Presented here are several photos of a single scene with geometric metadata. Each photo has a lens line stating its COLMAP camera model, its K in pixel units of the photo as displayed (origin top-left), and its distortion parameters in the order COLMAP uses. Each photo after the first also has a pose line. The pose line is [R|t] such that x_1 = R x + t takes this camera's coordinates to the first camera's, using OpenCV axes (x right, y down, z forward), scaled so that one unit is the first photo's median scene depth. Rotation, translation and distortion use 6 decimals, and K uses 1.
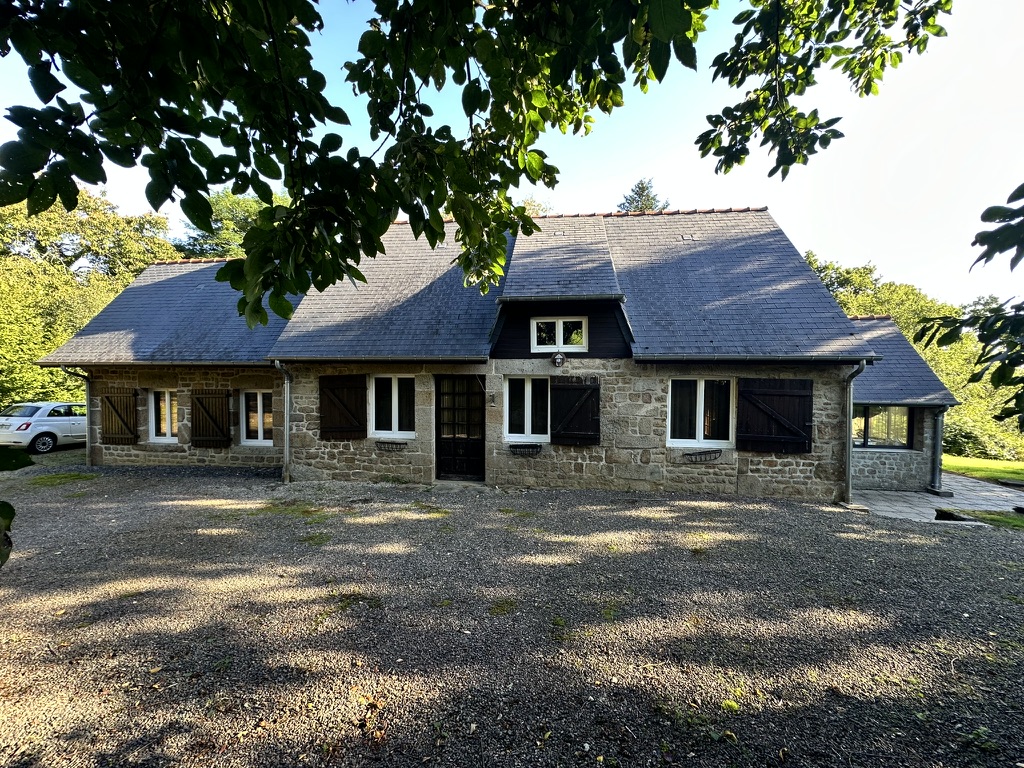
lens RADIAL K [[420.2, 0, 511.1], [0, 420.2, 384.4], [0, 0, 1]] dist [-0.001797, 0.000143]
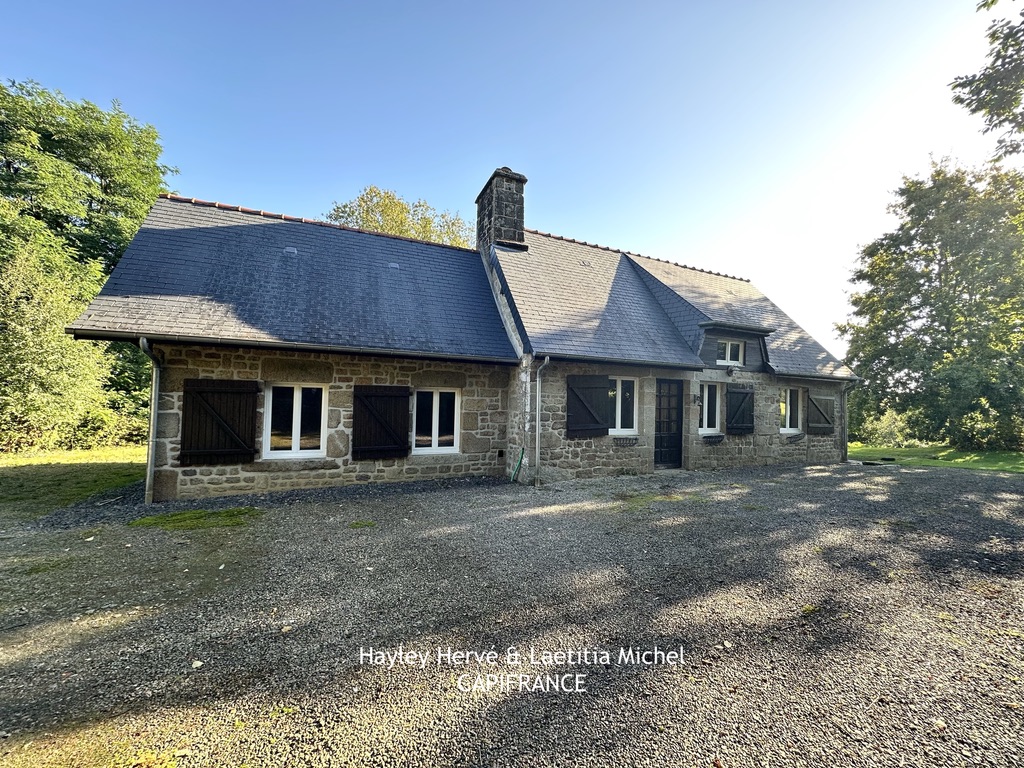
lens RADIAL K [[420.2, 0, 483.2], [0, 420.2, 388.6], [0, 0, 1]] dist [-0.001797, 0.000143]
pose [[0.842782, 0.030699, 0.537379, -1.151796], [-0.012845, 0.999235, -0.036940, 0.051224], [-0.538102, 0.024230, 0.842532, 0.263670]]
